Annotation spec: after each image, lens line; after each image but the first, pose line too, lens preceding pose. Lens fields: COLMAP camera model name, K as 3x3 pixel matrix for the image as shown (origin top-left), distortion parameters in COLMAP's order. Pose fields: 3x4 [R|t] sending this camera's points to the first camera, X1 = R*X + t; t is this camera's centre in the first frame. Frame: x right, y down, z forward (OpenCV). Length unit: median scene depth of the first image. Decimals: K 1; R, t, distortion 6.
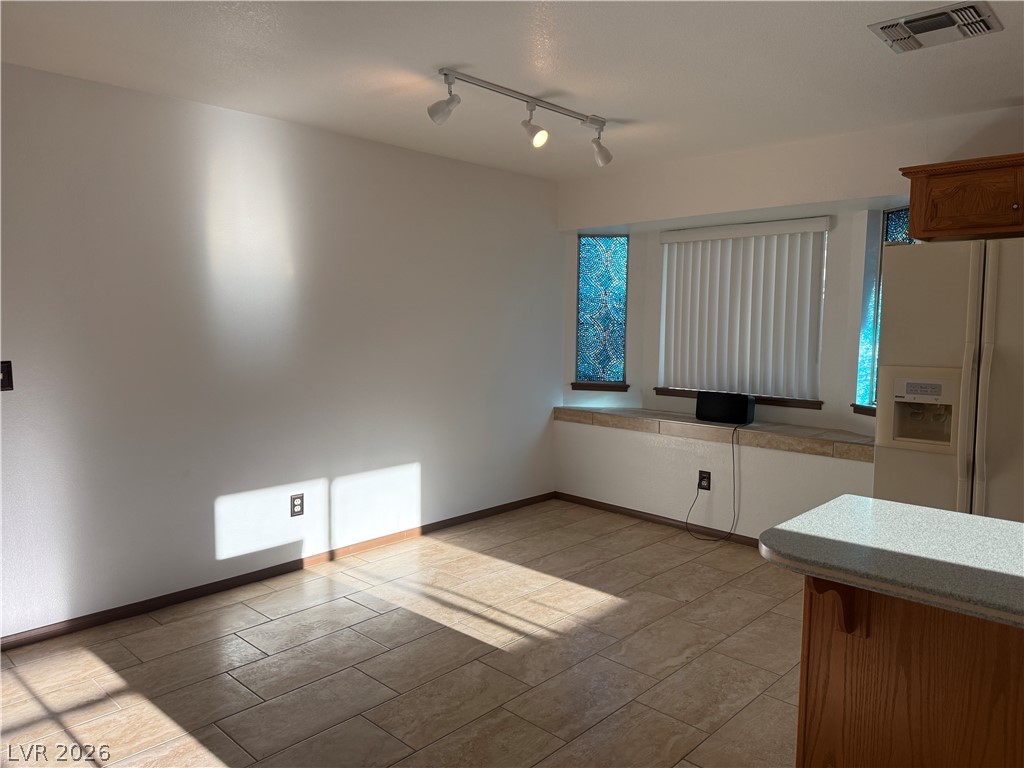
lens RADIAL K [[723.8, 0, 522.9], [0, 723.8, 387.1], [0, 0, 1]] dist [0.063990, -0.070782]
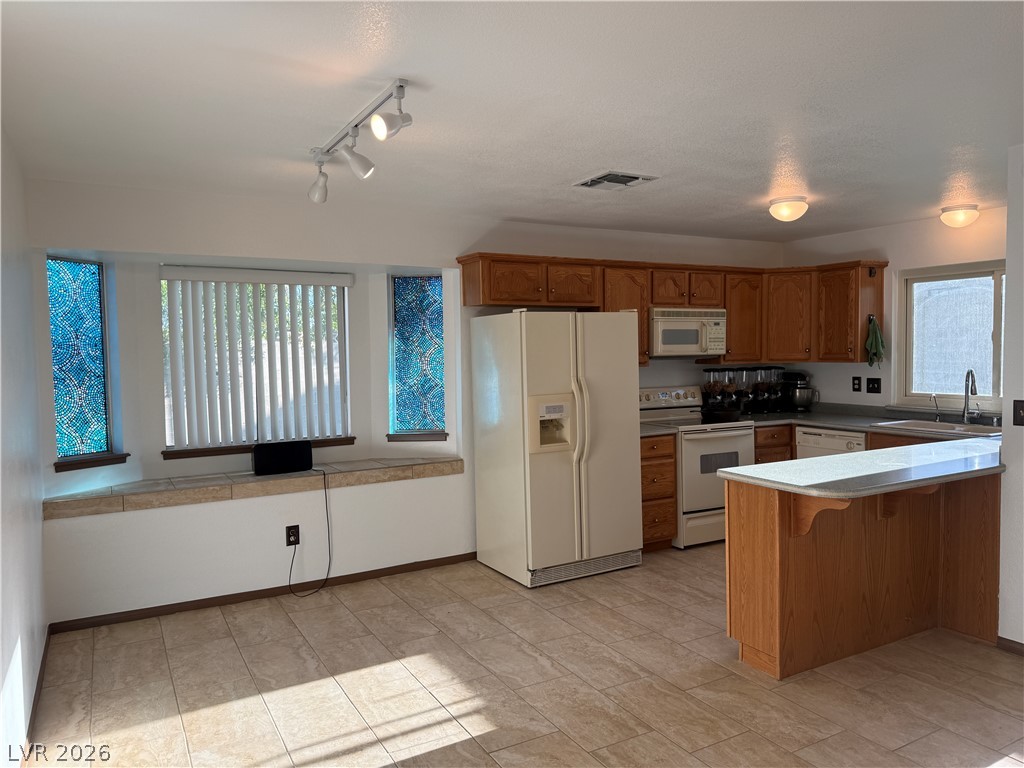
lens RADIAL K [[723.8, 0, 508.0], [0, 723.8, 378.9], [0, 0, 1]] dist [0.063990, -0.070782]
pose [[0.286614, -0.048234, 0.956831, -0.640833], [0.107249, 0.994070, 0.017985, -0.069519], [-0.952024, 0.097464, 0.290087, 0.484315]]
